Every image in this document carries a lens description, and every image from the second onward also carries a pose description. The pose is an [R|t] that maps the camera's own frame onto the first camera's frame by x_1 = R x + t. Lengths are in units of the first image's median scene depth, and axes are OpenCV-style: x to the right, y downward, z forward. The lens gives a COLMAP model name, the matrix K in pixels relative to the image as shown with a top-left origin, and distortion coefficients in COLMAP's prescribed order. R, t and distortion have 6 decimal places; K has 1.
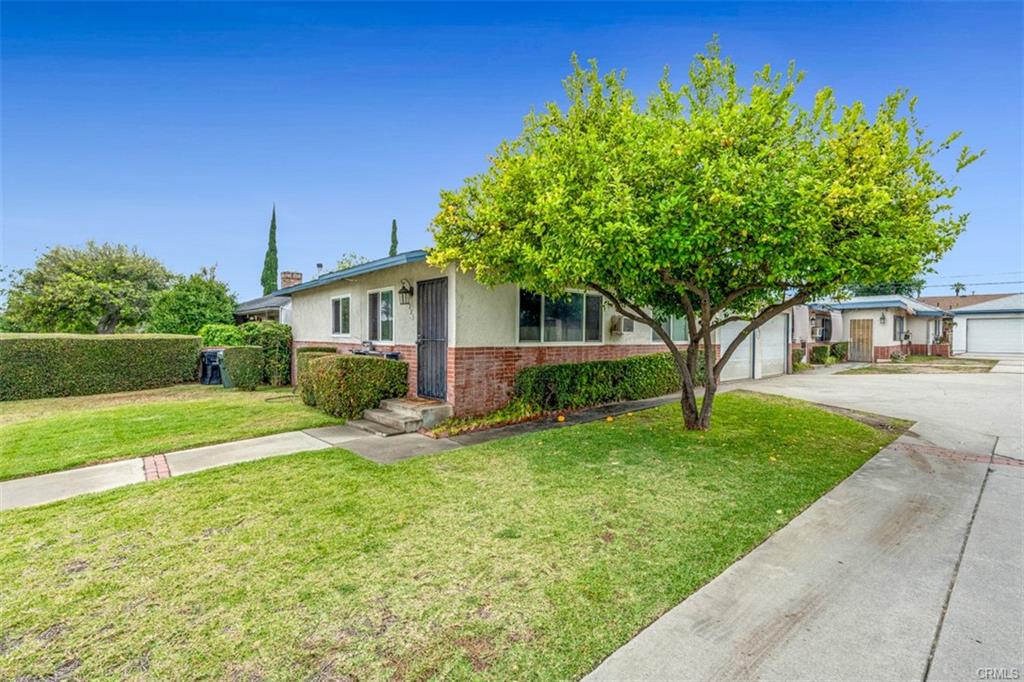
lens RADIAL K [[453.9, 0, 511.5], [0, 453.9, 340.0], [0, 0, 1]] dist [-0.004744, 0.000325]
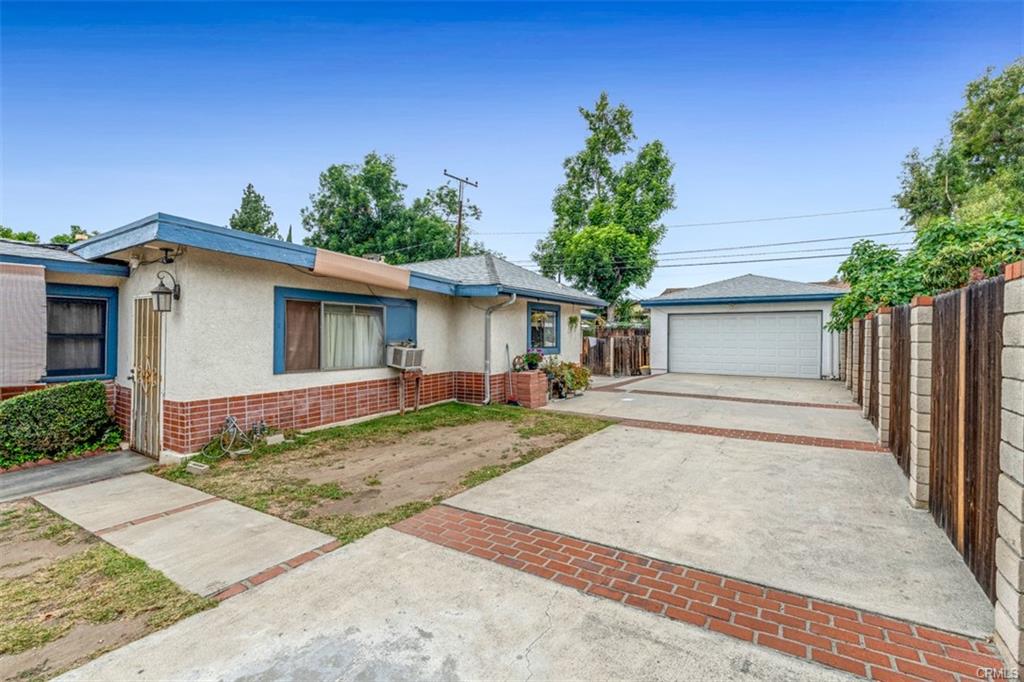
lens RADIAL K [[453.9, 0, 519.2], [0, 453.9, 337.5], [0, 0, 1]] dist [-0.004744, 0.000325]
pose [[0.961814, 0.005329, 0.273651, 2.571389], [-0.003837, 0.999975, -0.005989, -0.053042], [-0.273676, 0.004711, 0.961810, 1.920352]]
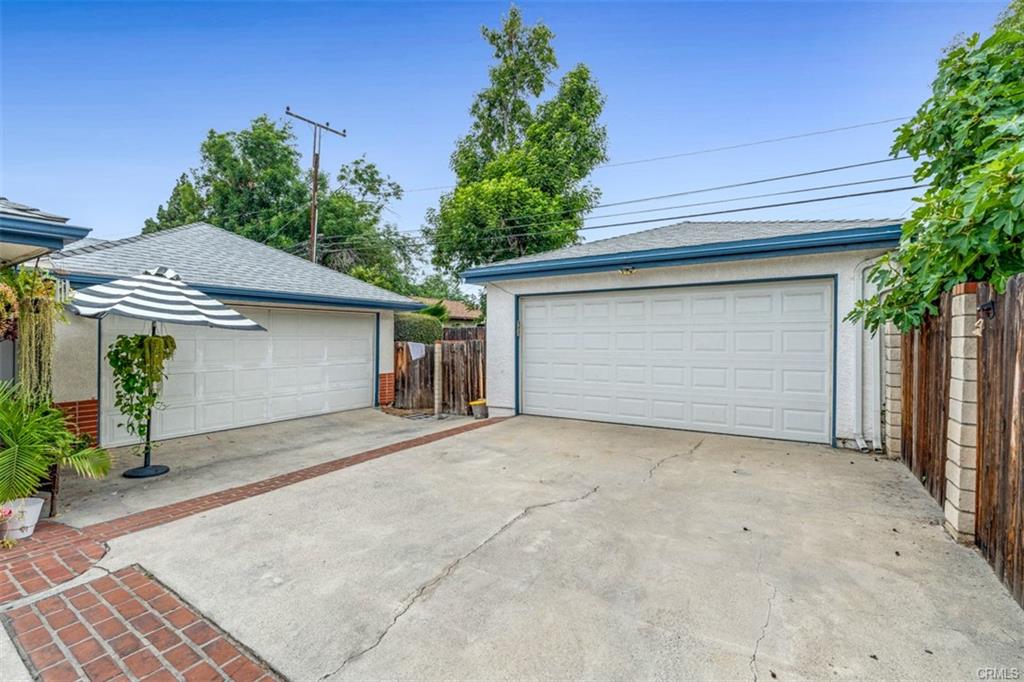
lens RADIAL K [[453.9, 0, 514.5], [0, 453.9, 340.4], [0, 0, 1]] dist [-0.004744, 0.000325]
pose [[0.955021, -0.005437, 0.296487, 3.498073], [0.006223, 0.999979, -0.001708, -0.074053], [-0.296472, 0.003476, 0.955035, 2.765182]]
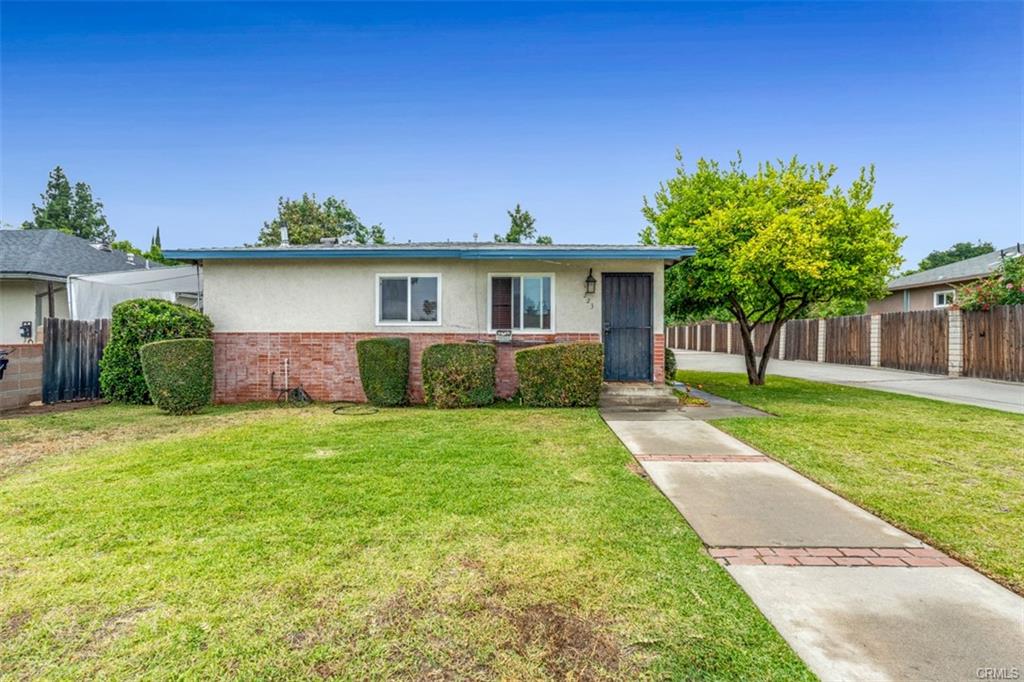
lens RADIAL K [[453.9, 0, 511.0], [0, 453.9, 338.9], [0, 0, 1]] dist [-0.004744, 0.000325]
pose [[0.688344, -0.001856, 0.725382, -1.227695], [0.008818, 0.999944, -0.005809, 0.033334], [-0.725331, 0.010394, 0.688322, 0.471698]]
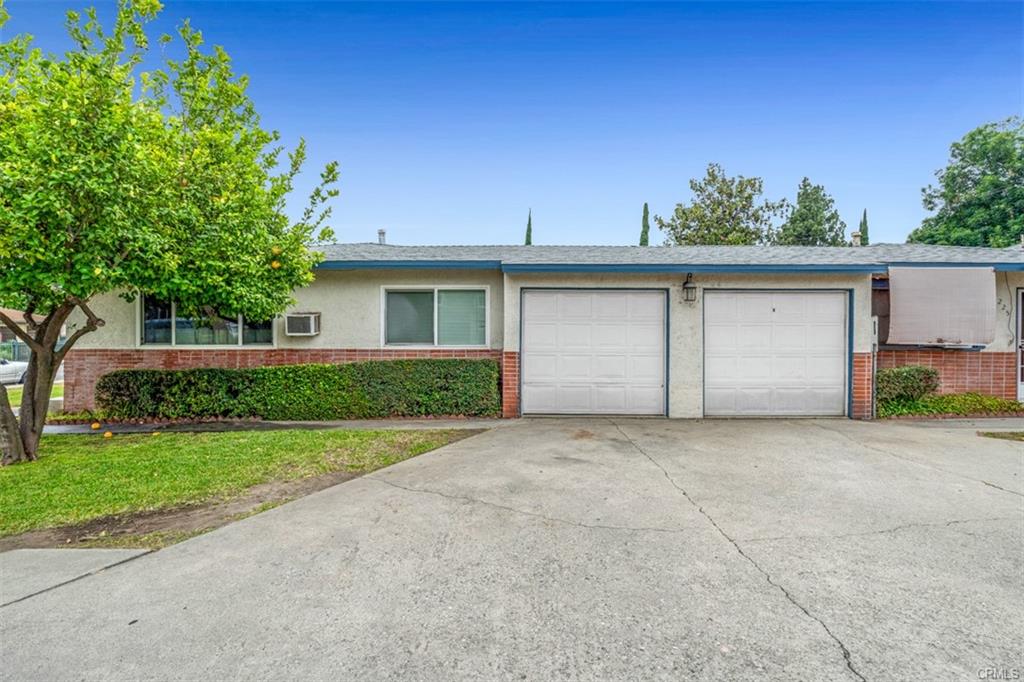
lens RADIAL K [[453.9, 0, 510.4], [0, 453.9, 334.5], [0, 0, 1]] dist [-0.004744, 0.000325]
pose [[0.739475, 0.010471, -0.673102, 1.430338], [-0.002455, 0.999914, 0.012858, -0.036538], [0.673179, -0.007856, 0.739438, 0.897546]]
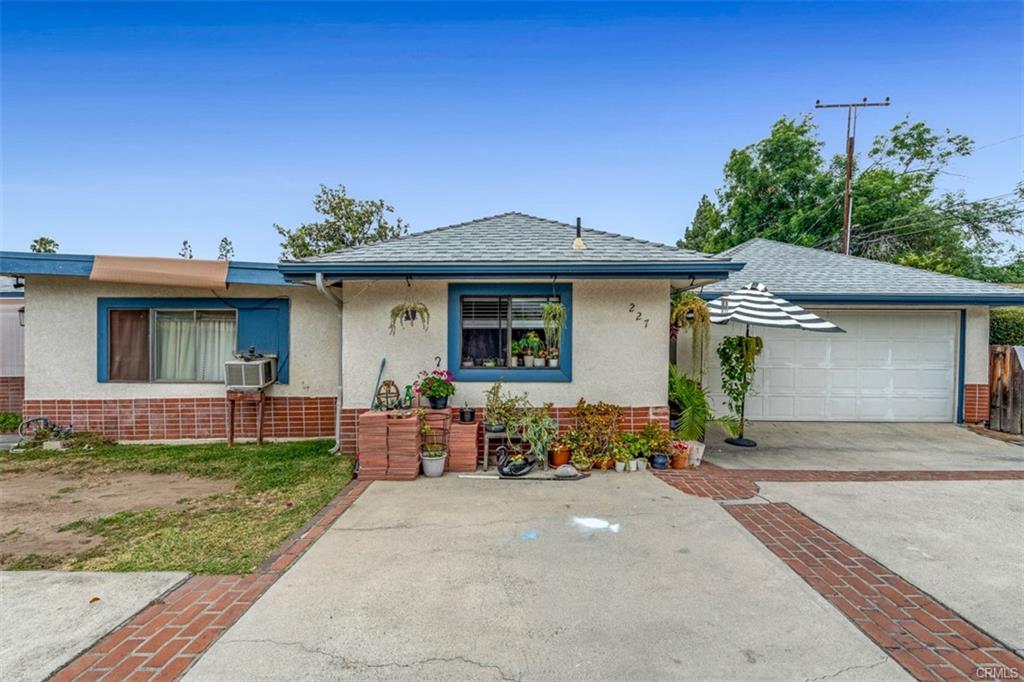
lens RADIAL K [[453.9, 0, 510.2], [0, 453.9, 337.8], [0, 0, 1]] dist [-0.004744, 0.000325]
pose [[0.748647, 0.002444, -0.662964, 3.419259], [-0.009919, 0.999923, -0.007515, -0.072641], [0.662895, 0.012203, 0.748613, 2.627112]]
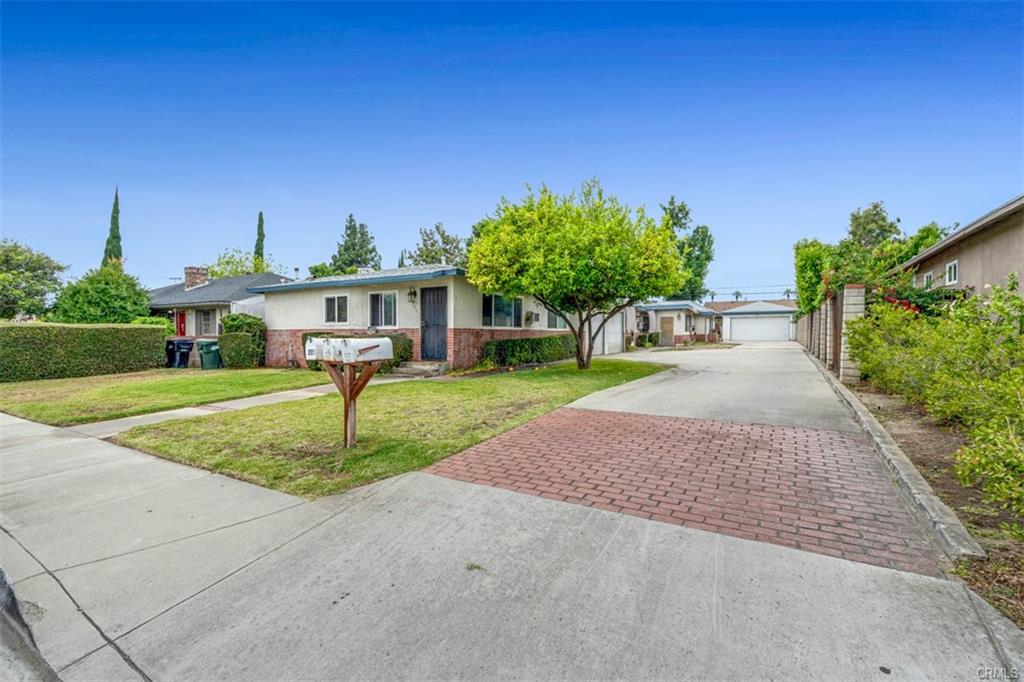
lens RADIAL K [[453.9, 0, 510.0], [0, 453.9, 336.8], [0, 0, 1]] dist [-0.004744, 0.000325]
pose [[0.952825, -0.005885, 0.303462, -0.431725], [0.007202, 0.999969, -0.003219, 0.055185], [-0.303434, 0.005252, 0.952838, -0.675166]]
